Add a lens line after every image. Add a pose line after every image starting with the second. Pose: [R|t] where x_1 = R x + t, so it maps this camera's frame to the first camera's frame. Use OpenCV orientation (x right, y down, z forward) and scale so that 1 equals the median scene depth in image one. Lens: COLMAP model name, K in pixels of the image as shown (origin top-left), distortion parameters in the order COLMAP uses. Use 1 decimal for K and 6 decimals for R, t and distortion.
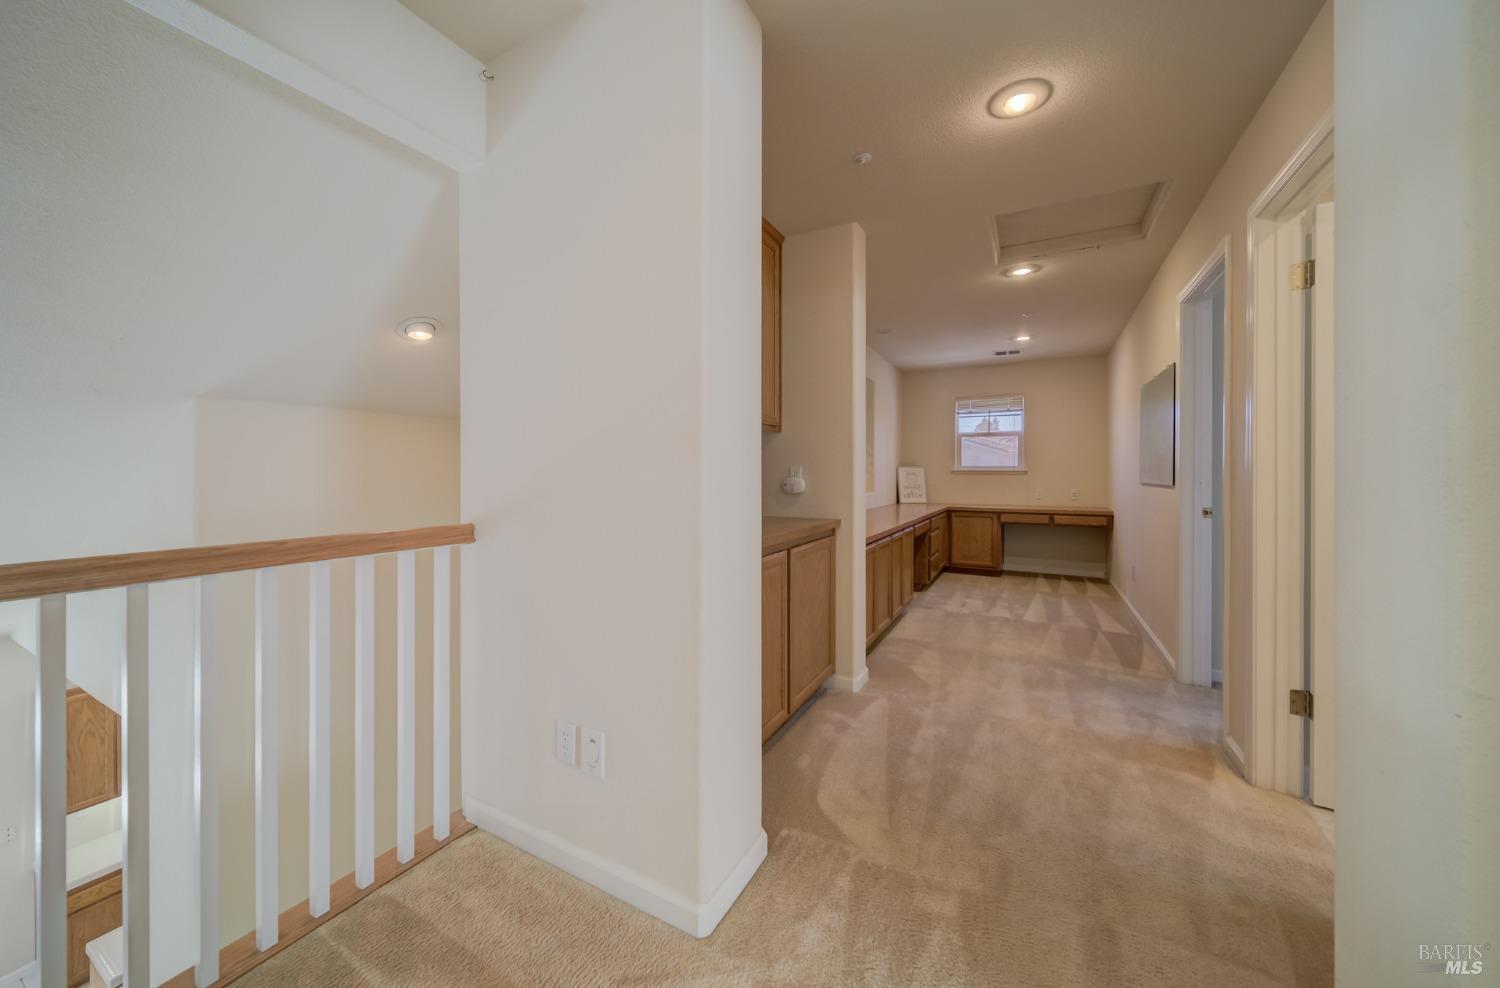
lens RADIAL K [[527.3, 0, 735.2], [0, 527.3, 470.7], [0, 0, 1]] dist [-0.000312, 0.000060]
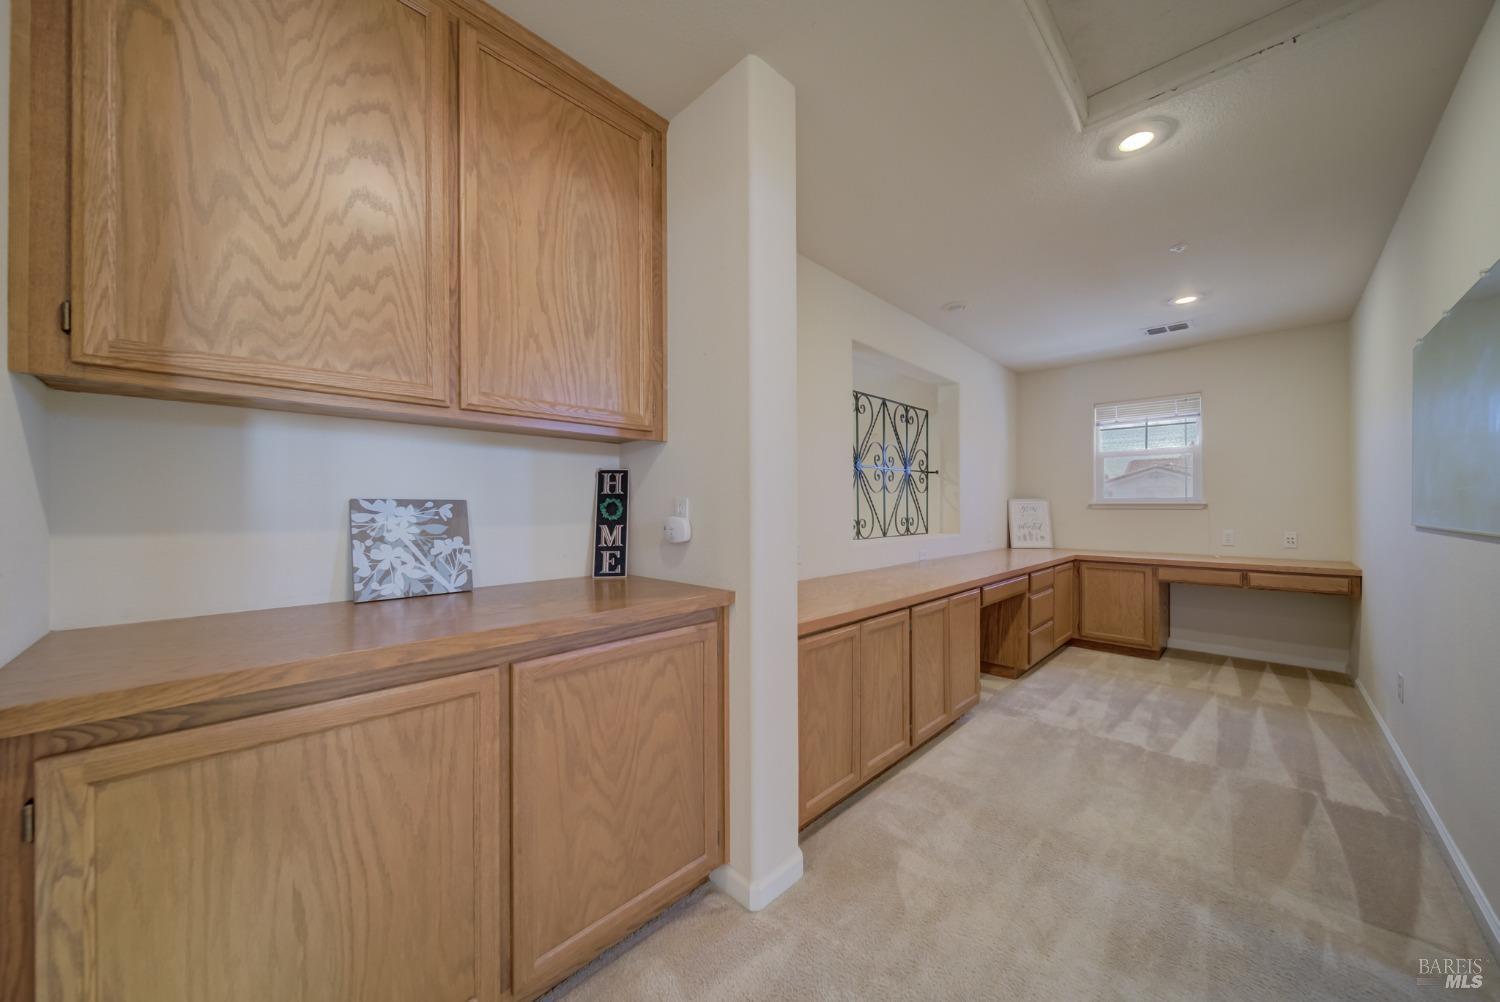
lens RADIAL K [[529.5, 0, 758.8], [0, 529.5, 502.3], [0, 0, 1]] dist [-0.001657, -0.001613]
pose [[0.970672, -0.003384, -0.240383, 0.178031], [0.002196, 0.999984, -0.005209, 0.000345], [0.240397, 0.004529, 0.970664, 0.227887]]
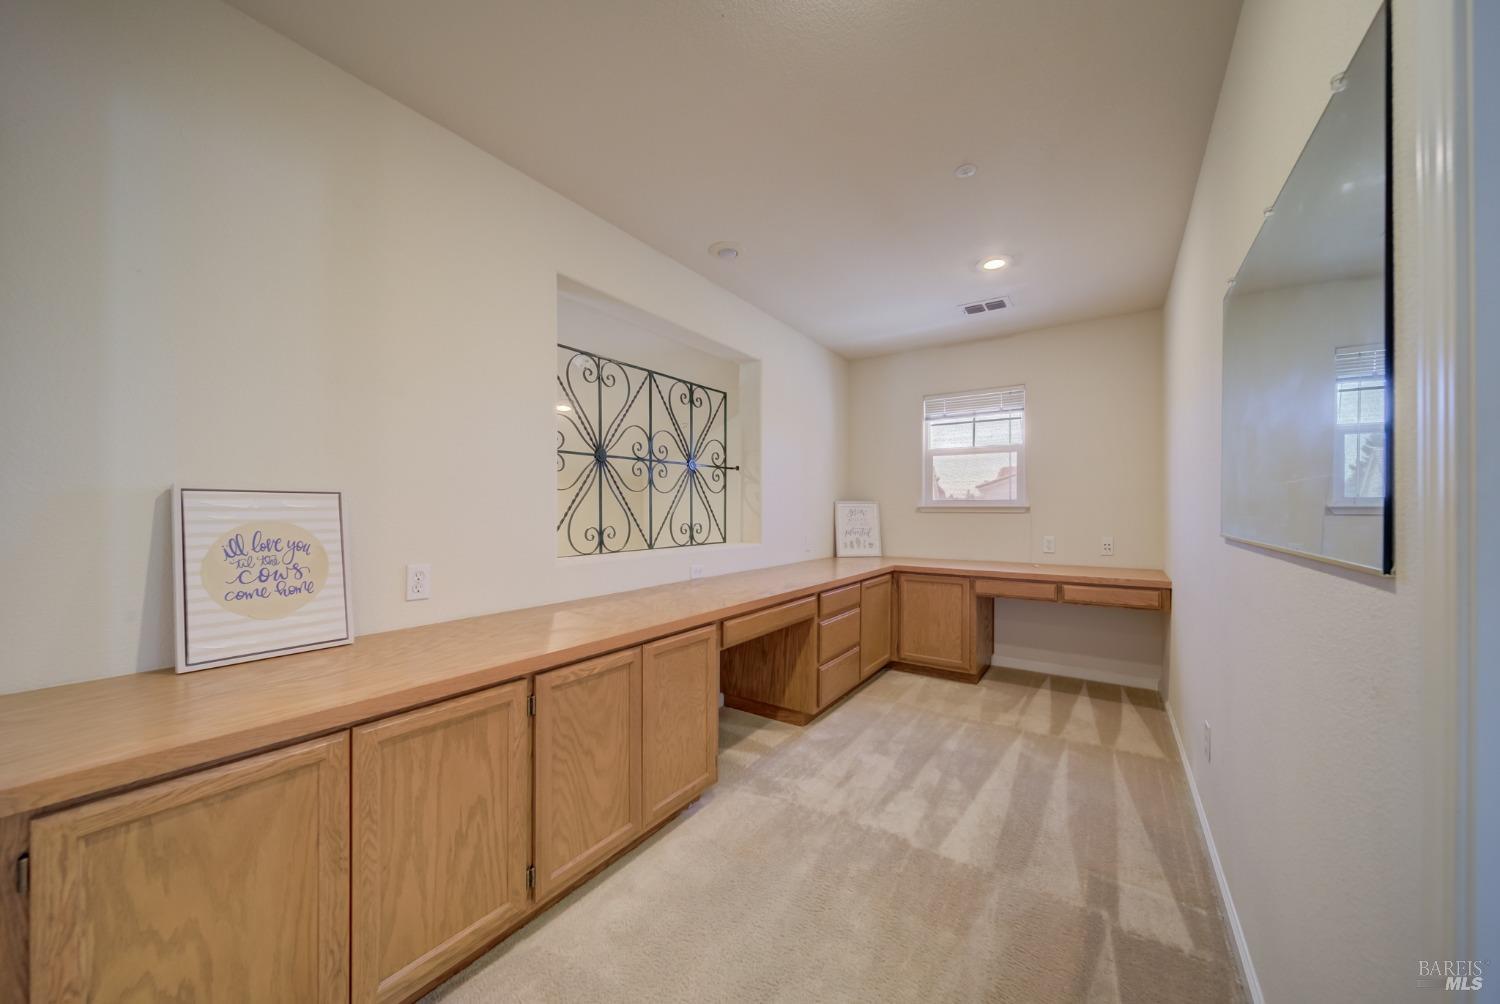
lens RADIAL K [[529.5, 0, 757.0], [0, 529.5, 507.0], [0, 0, 1]] dist [-0.001657, -0.001613]
pose [[0.997813, -0.000509, -0.066097, 0.313853], [0.000465, 1.000000, -0.000684, 0.000265], [0.066097, 0.000652, 0.997813, 0.409671]]
